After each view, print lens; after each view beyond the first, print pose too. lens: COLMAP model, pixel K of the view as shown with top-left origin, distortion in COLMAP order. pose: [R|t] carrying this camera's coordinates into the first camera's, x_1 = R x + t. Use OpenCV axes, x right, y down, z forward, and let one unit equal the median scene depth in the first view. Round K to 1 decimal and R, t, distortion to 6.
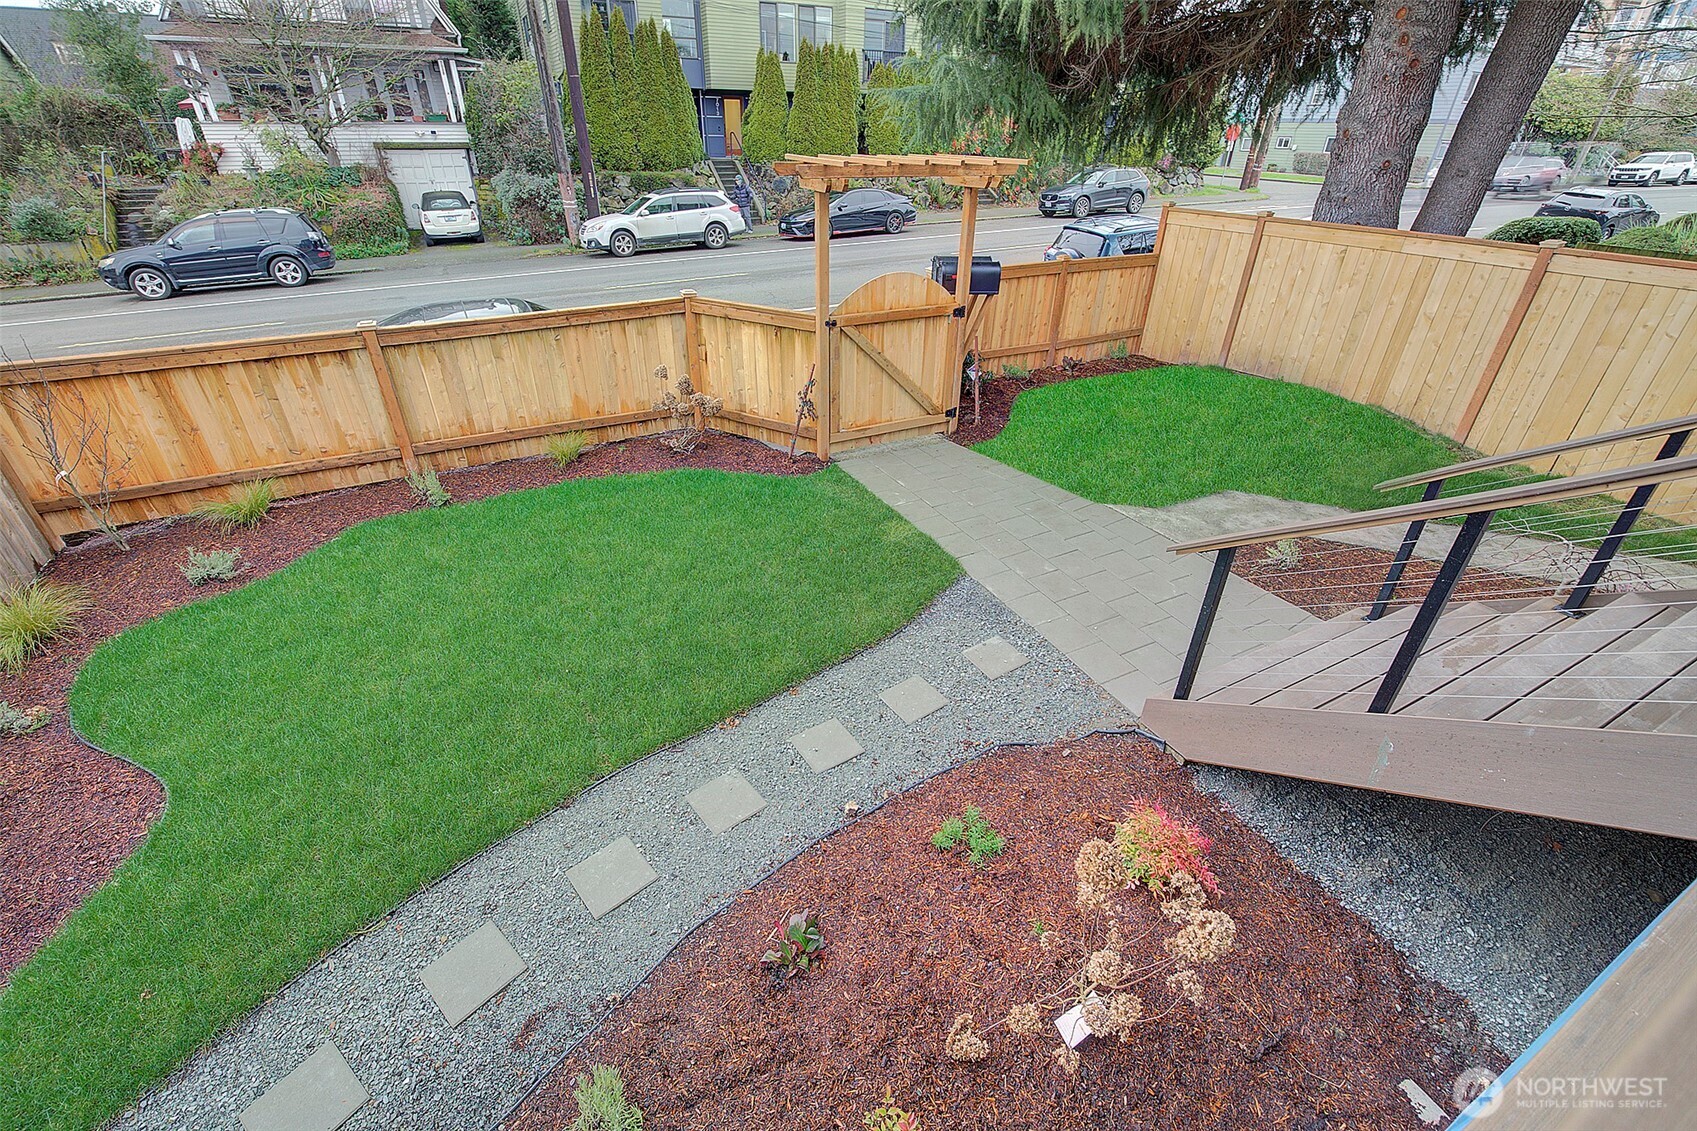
lens RADIAL K [[731.7, 0, 844.7], [0, 731.7, 574.5], [0, 0, 1]] dist [-0.013937, 0.001743]
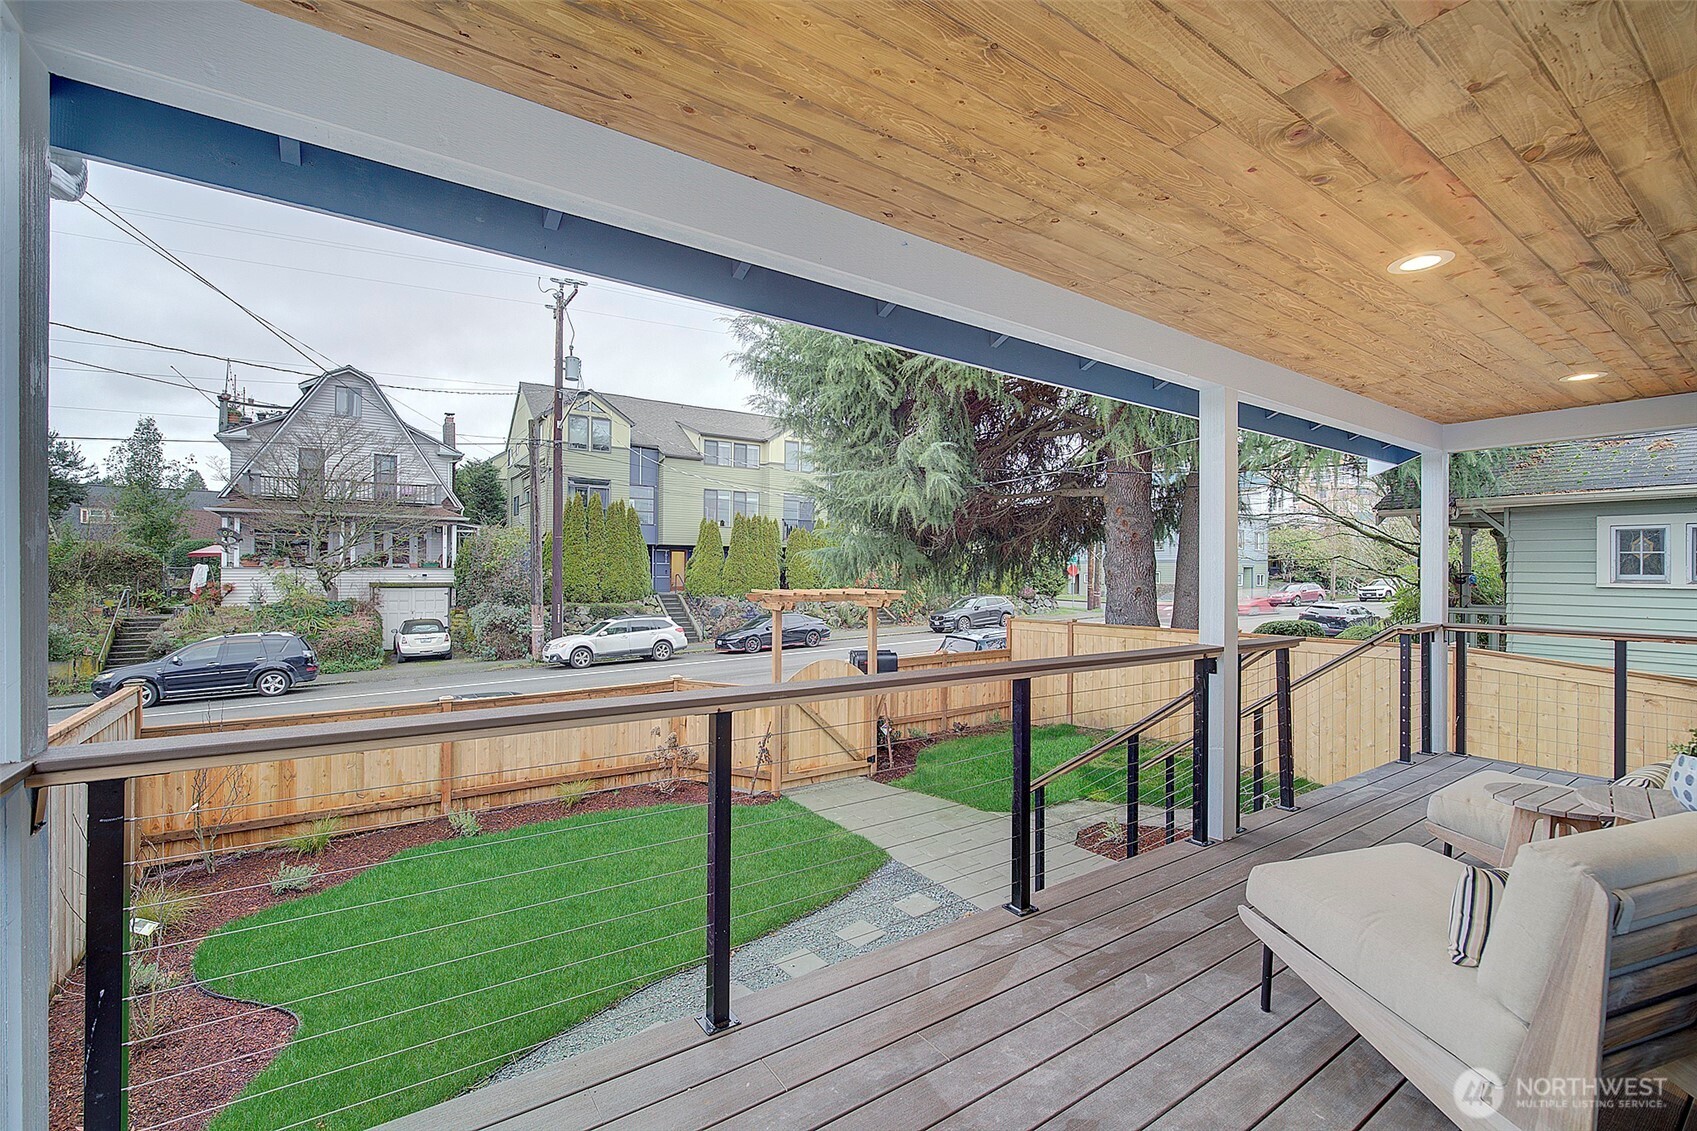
lens RADIAL K [[731.7, 0, 849.3], [0, 731.7, 566.1], [0, 0, 1]] dist [-0.013937, 0.001743]
pose [[0.992921, -0.005638, 0.118646, -0.020132], [0.067288, 0.849839, -0.522729, 0.070121], [-0.097882, 0.527012, 0.844202, -0.121236]]
